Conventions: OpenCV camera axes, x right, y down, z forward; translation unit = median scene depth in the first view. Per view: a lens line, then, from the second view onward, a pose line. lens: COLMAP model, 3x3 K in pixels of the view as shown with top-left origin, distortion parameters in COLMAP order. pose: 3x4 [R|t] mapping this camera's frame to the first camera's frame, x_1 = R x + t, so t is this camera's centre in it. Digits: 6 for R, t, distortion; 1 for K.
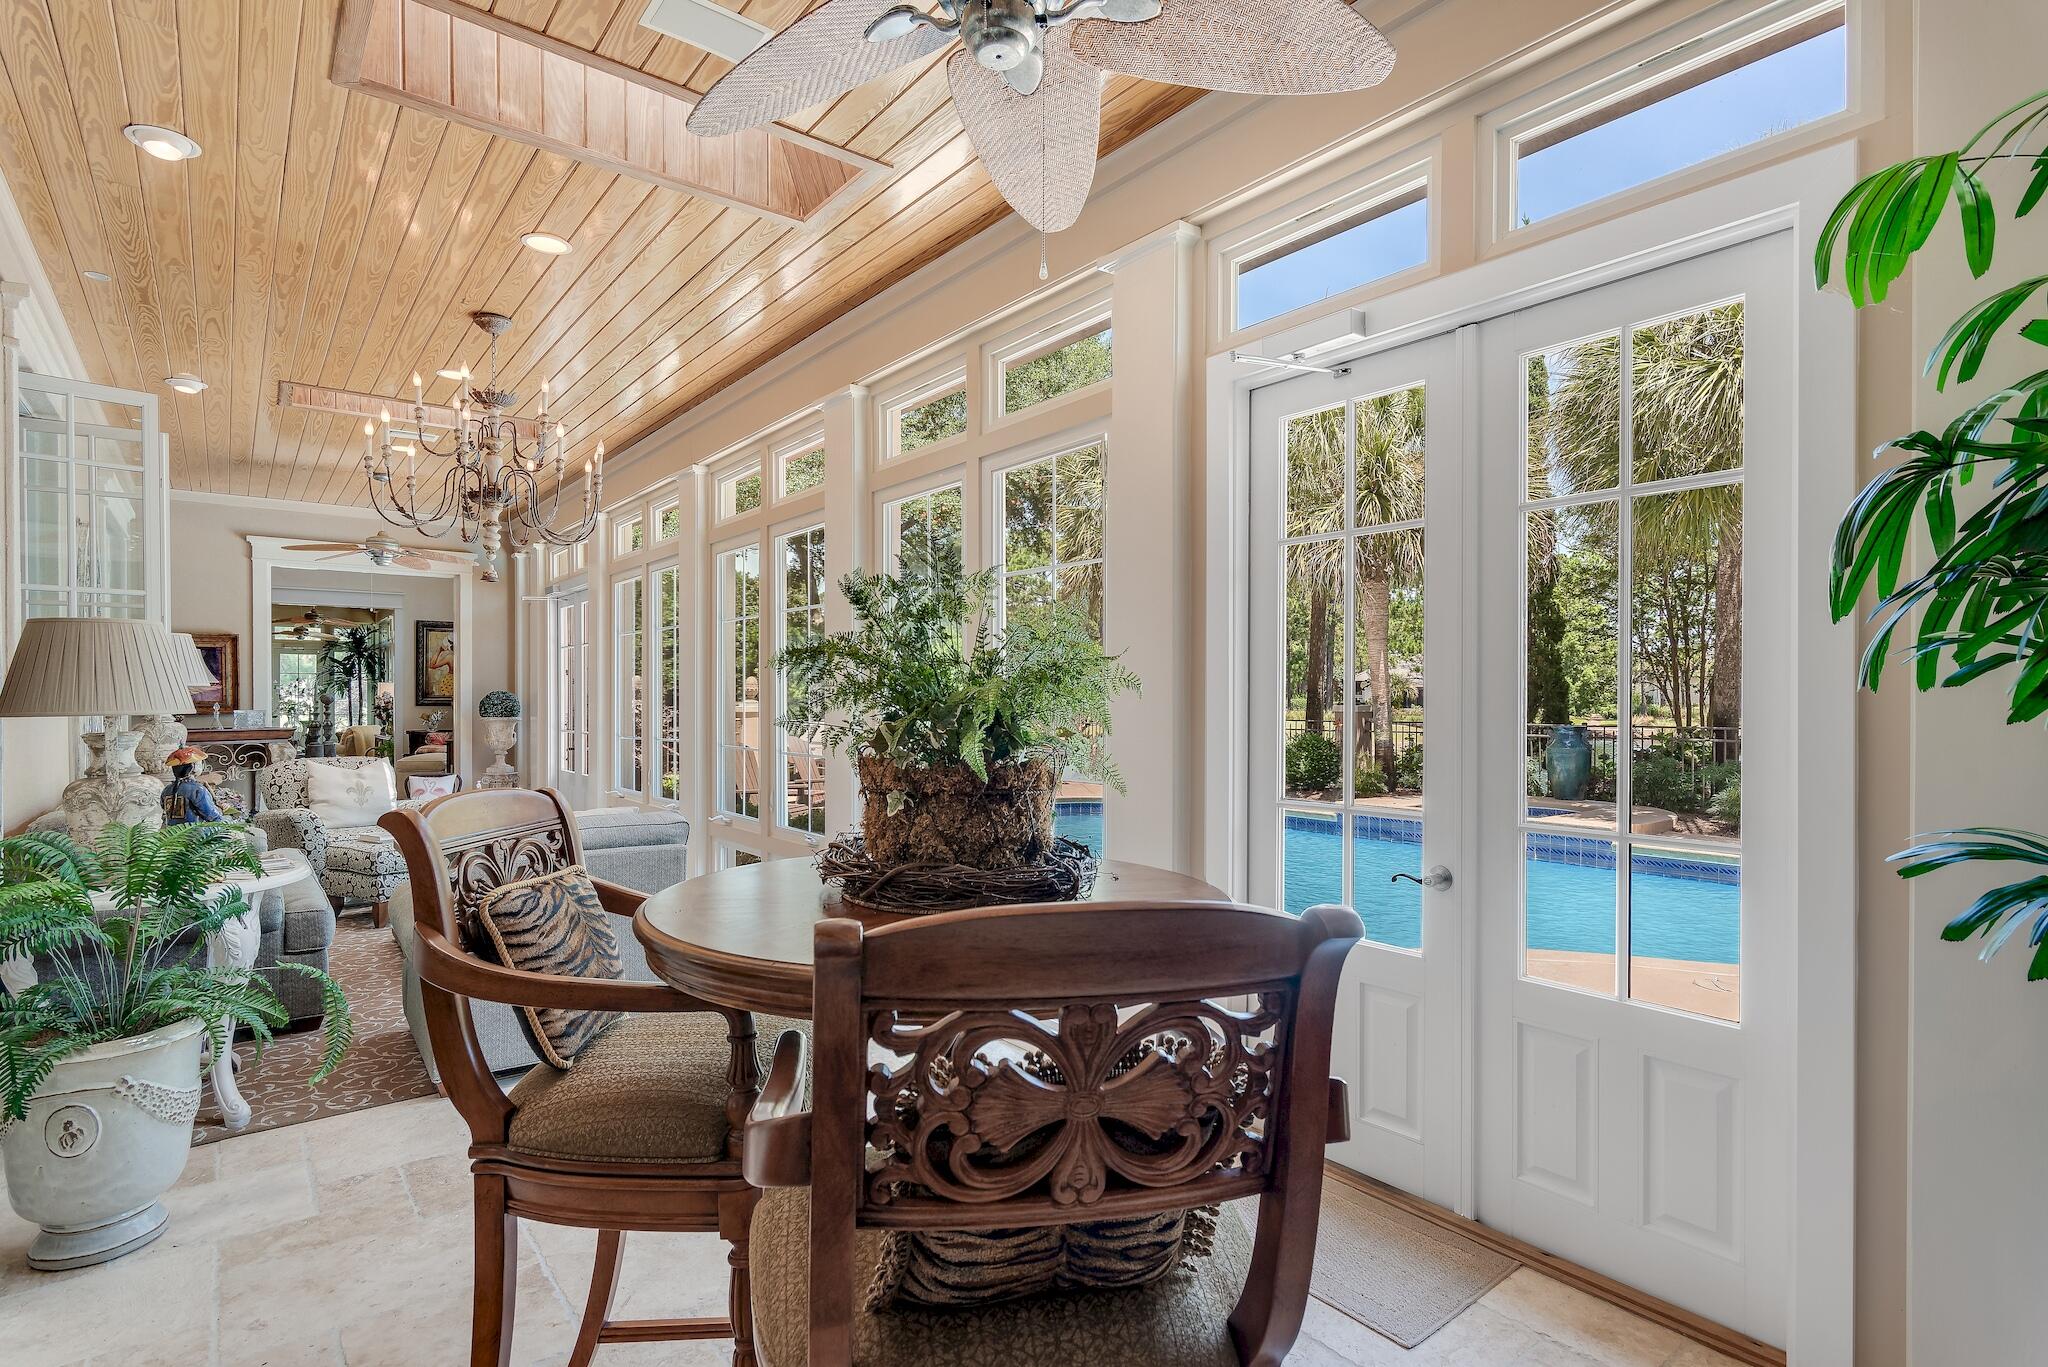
lens RADIAL K [[1001.6, 0, 1028.1], [0, 1001.6, 699.4], [0, 0, 1]] dist [0.000453, -0.000286]
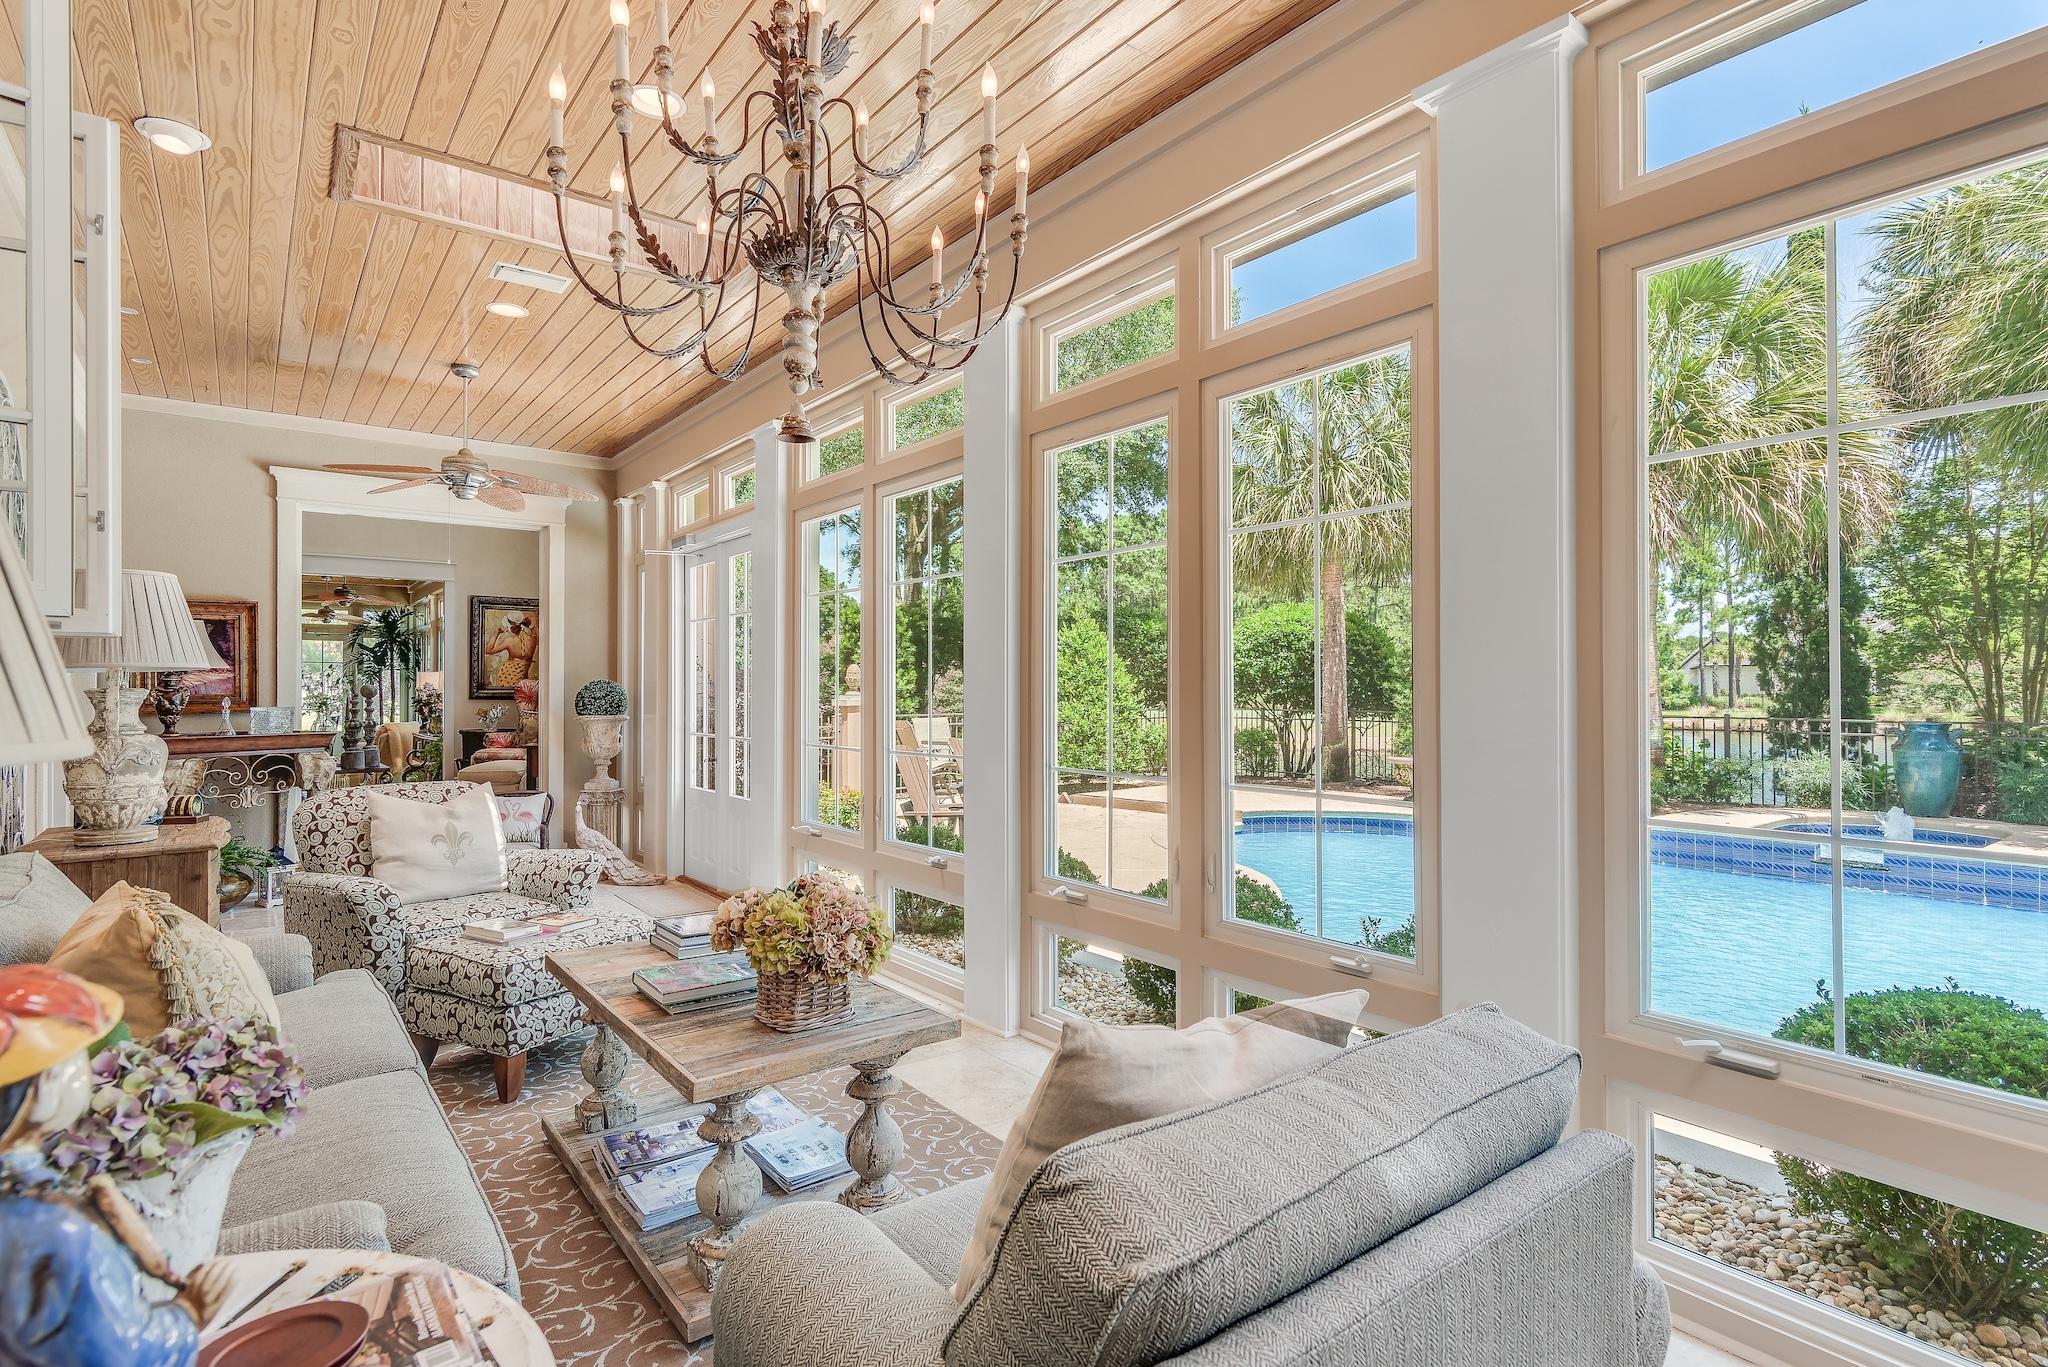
lens RADIAL K [[1001.6, 0, 1018.5], [0, 1001.6, 678.1], [0, 0, 1]] dist [0.000453, -0.000286]
pose [[0.999884, -0.002813, -0.014982, -0.214575], [0.002629, 0.999921, -0.012256, -0.000115], [0.015015, 0.012215, 0.999813, 0.268844]]
